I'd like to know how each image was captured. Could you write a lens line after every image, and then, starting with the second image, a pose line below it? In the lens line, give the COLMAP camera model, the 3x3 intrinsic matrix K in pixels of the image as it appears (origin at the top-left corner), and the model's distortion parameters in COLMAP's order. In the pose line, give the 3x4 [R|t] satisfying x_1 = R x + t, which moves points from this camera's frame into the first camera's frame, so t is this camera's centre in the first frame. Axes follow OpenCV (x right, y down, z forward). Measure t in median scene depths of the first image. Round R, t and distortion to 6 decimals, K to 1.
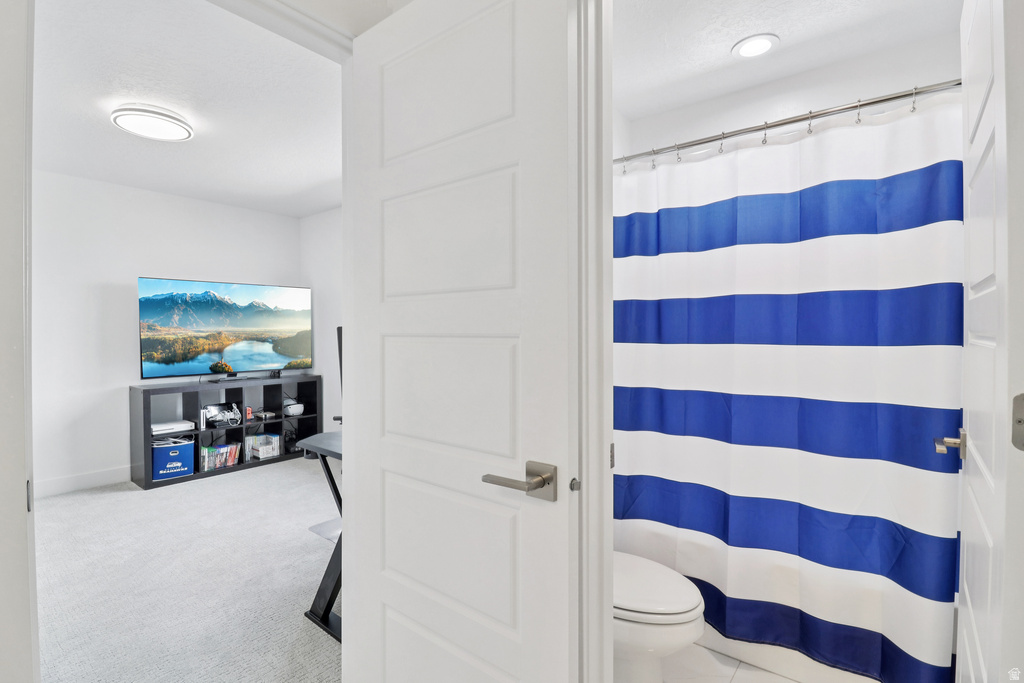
lens RADIAL K [[474.1, 0, 513.5], [0, 474.1, 337.3], [0, 0, 1]] dist [-0.016018, -0.003438]
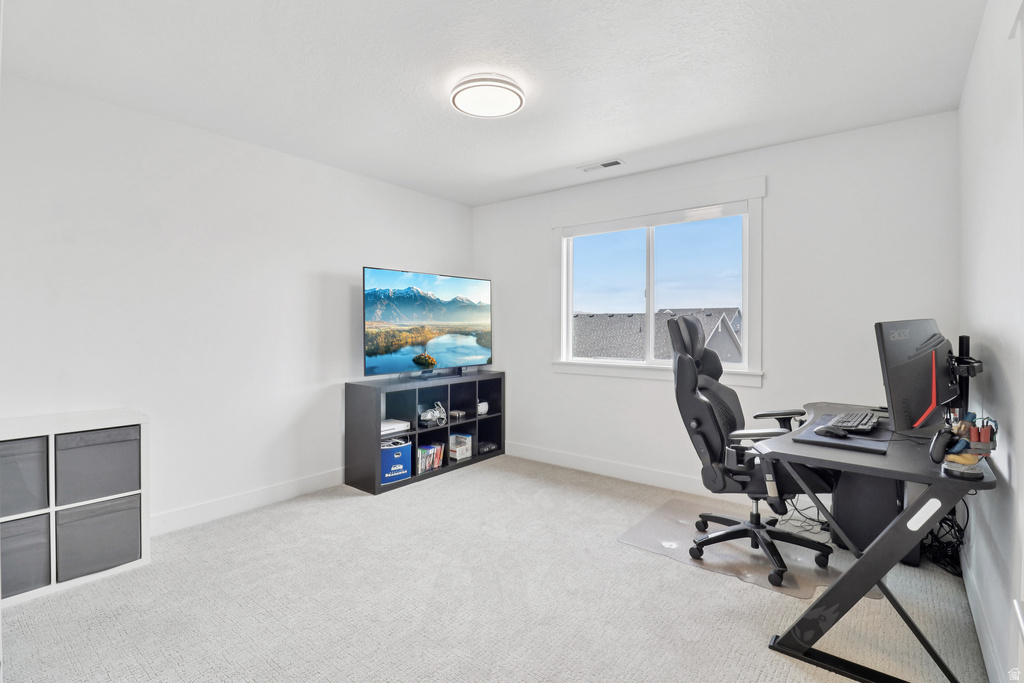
lens RADIAL K [[474.1, 0, 514.1], [0, 474.1, 325.2], [0, 0, 1]] dist [-0.016018, -0.003438]
pose [[0.999901, 0.006891, -0.012268, -0.432879], [-0.007093, 0.999839, -0.016477, 0.002308], [0.012153, 0.016562, 0.999789, 0.051238]]
